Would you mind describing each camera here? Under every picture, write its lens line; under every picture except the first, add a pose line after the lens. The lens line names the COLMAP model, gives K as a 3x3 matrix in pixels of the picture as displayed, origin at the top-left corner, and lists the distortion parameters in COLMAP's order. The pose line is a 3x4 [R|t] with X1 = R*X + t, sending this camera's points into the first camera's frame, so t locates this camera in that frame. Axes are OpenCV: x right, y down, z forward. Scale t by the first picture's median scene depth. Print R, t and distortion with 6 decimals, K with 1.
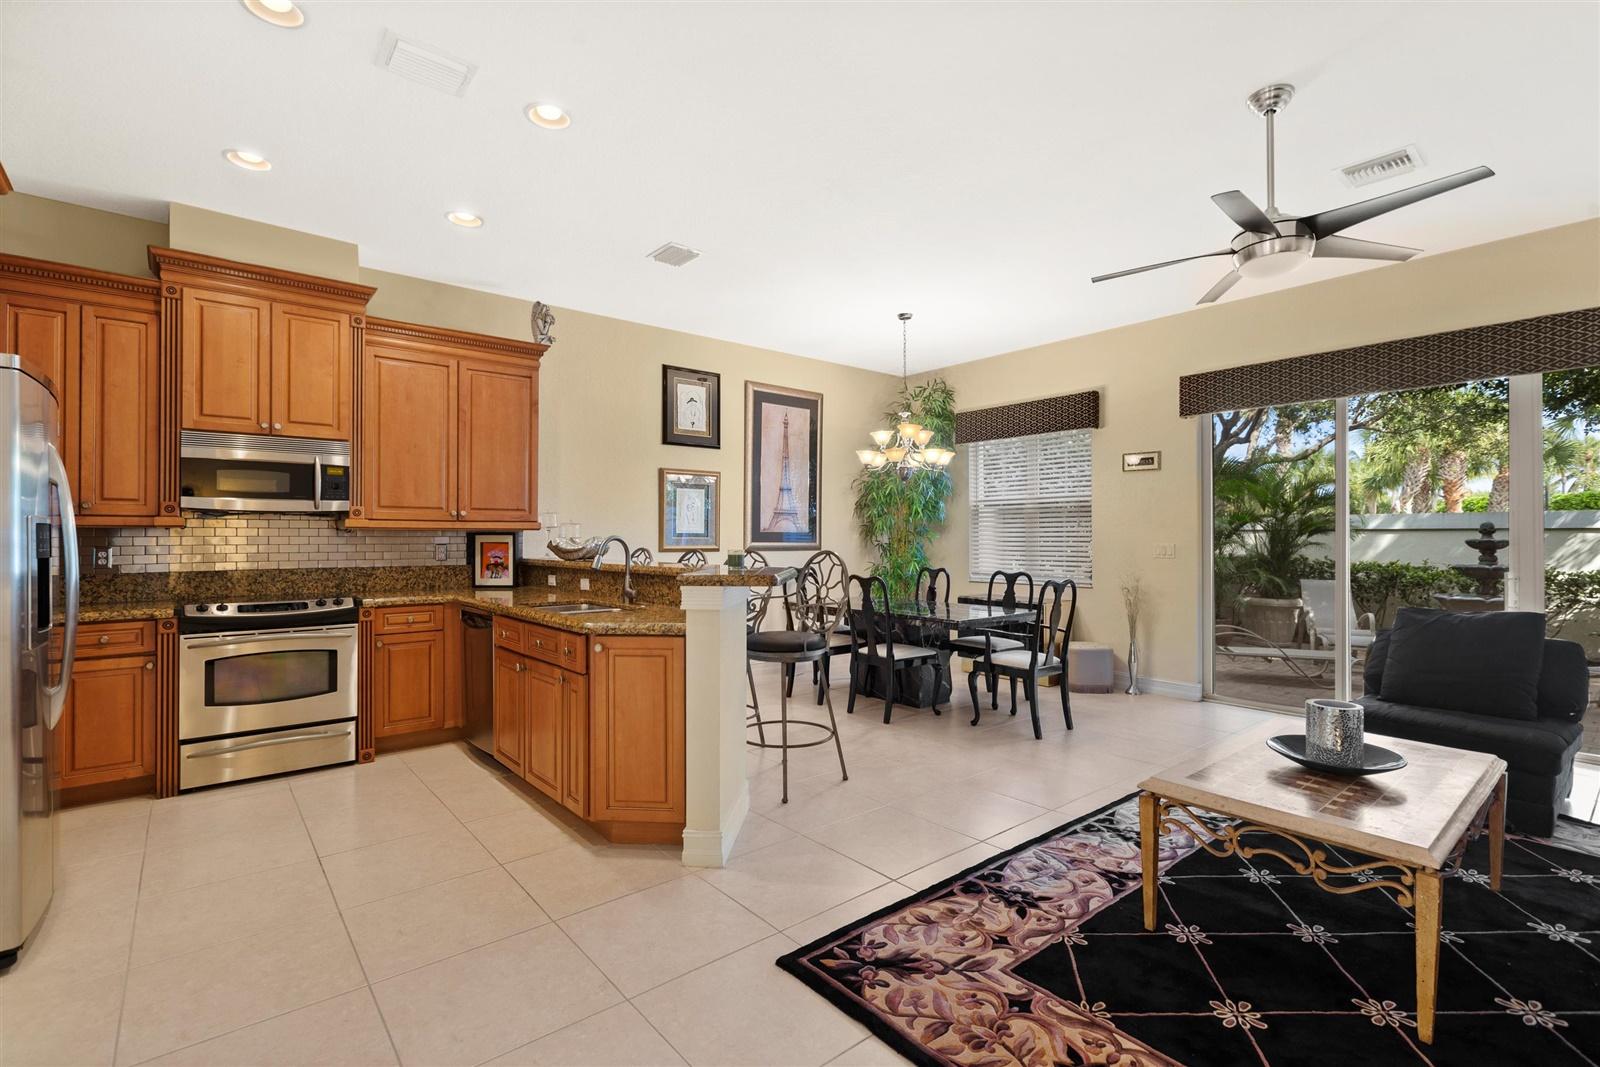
lens RADIAL K [[733.6, 0, 799.6], [0, 733.6, 532.1], [0, 0, 1]] dist [0.000591, -0.001818]
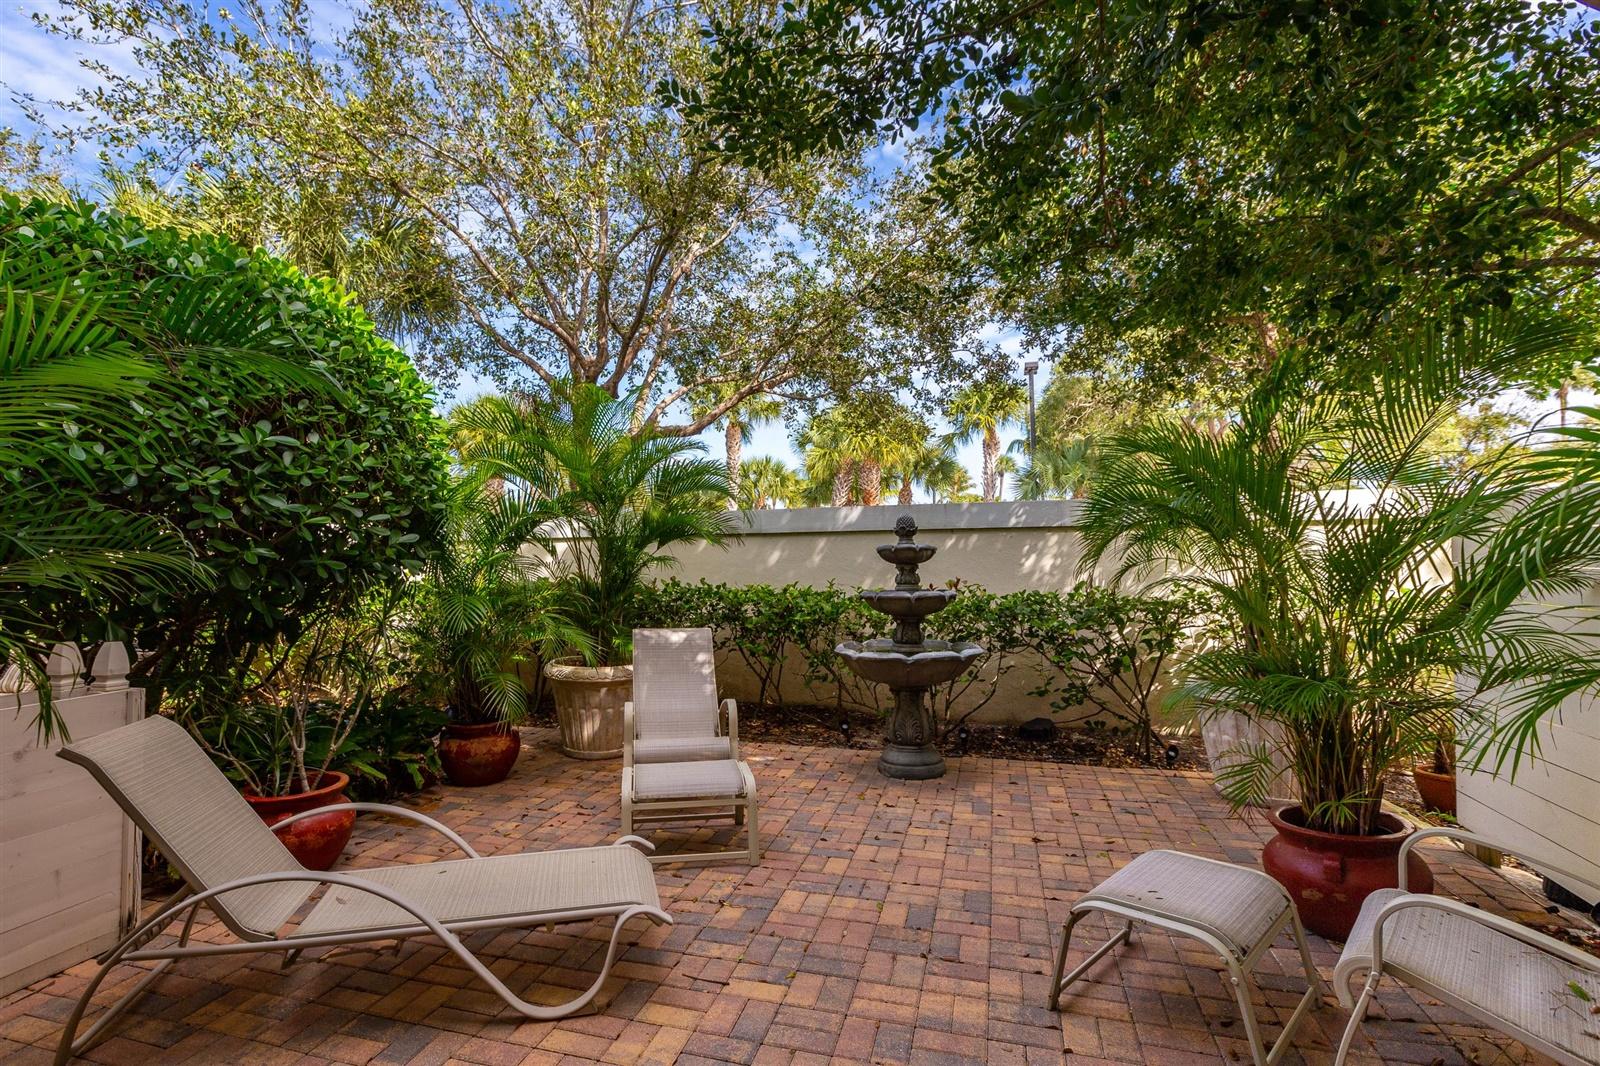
lens RADIAL K [[733.6, 0, 790.7], [0, 733.6, 541.3], [0, 0, 1]] dist [0.000591, -0.001818]
pose [[0.821755, -0.008142, 0.569783, 1.016358], [0.009406, 0.999956, 0.000724, 0.009322], [-0.569763, 0.004764, 0.821795, 1.097084]]
